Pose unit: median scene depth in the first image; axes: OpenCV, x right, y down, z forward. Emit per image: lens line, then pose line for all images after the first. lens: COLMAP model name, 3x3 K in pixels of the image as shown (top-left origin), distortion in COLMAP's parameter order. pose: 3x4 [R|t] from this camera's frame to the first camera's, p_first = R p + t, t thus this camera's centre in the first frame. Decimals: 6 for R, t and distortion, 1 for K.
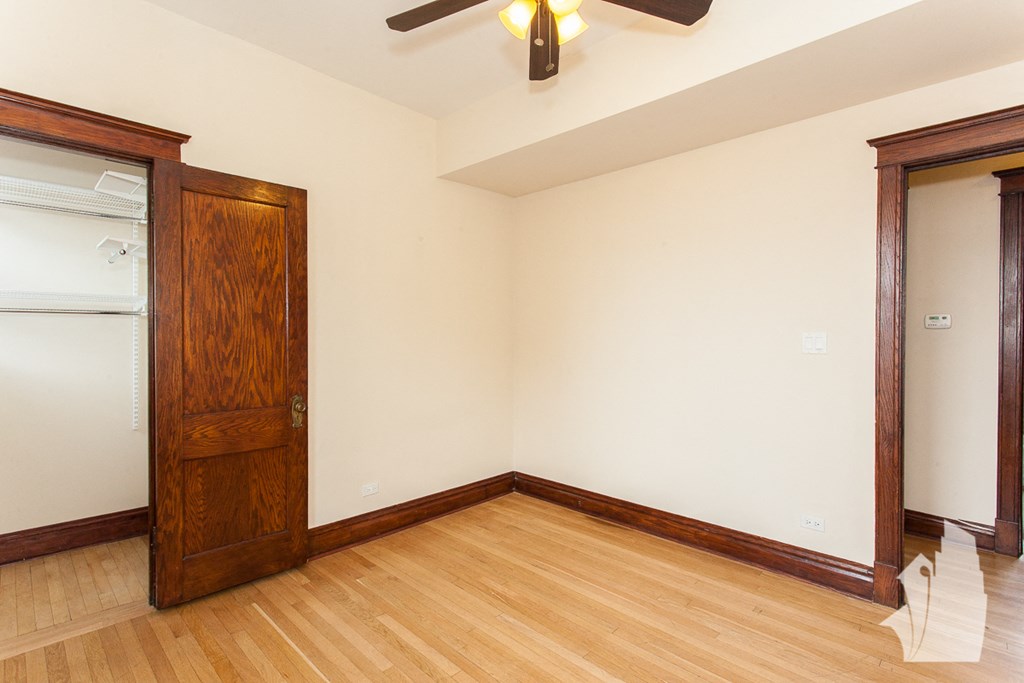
lens RADIAL K [[485.6, 0, 509.7], [0, 485.6, 338.2], [0, 0, 1]] dist [-0.002447, 0.000440]
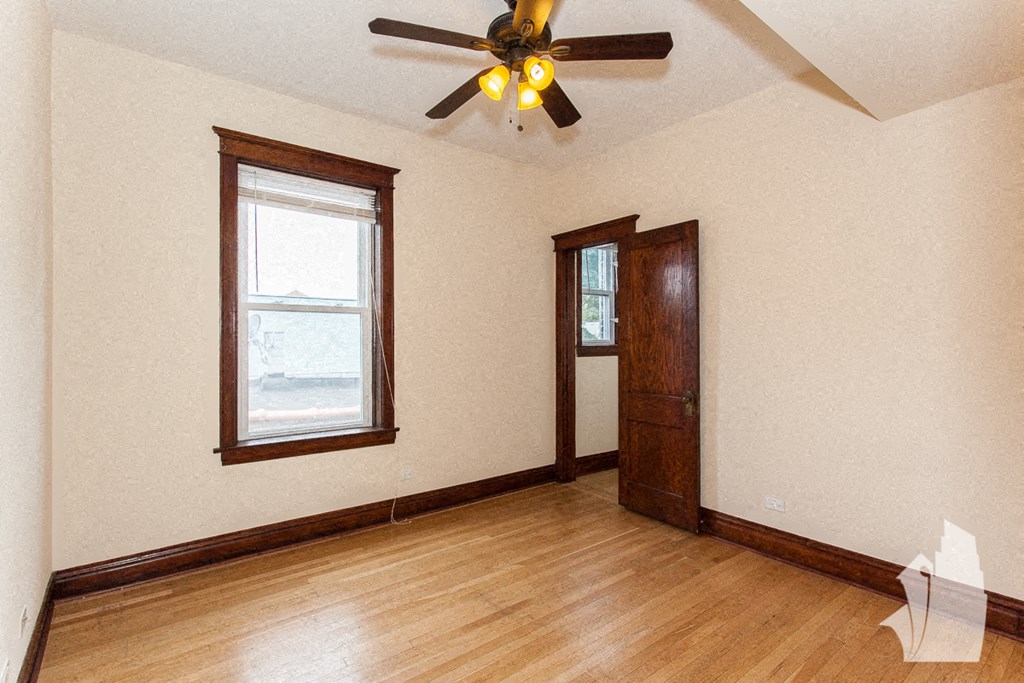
lens RADIAL K [[485.6, 0, 509.7], [0, 485.6, 338.2], [0, 0, 1]] dist [-0.002447, 0.000440]
pose [[-0.139201, -0.003351, -0.990259, 0.897831], [-0.005495, 0.999981, -0.002611, -0.009849], [0.990249, 0.005078, -0.139217, 0.769831]]
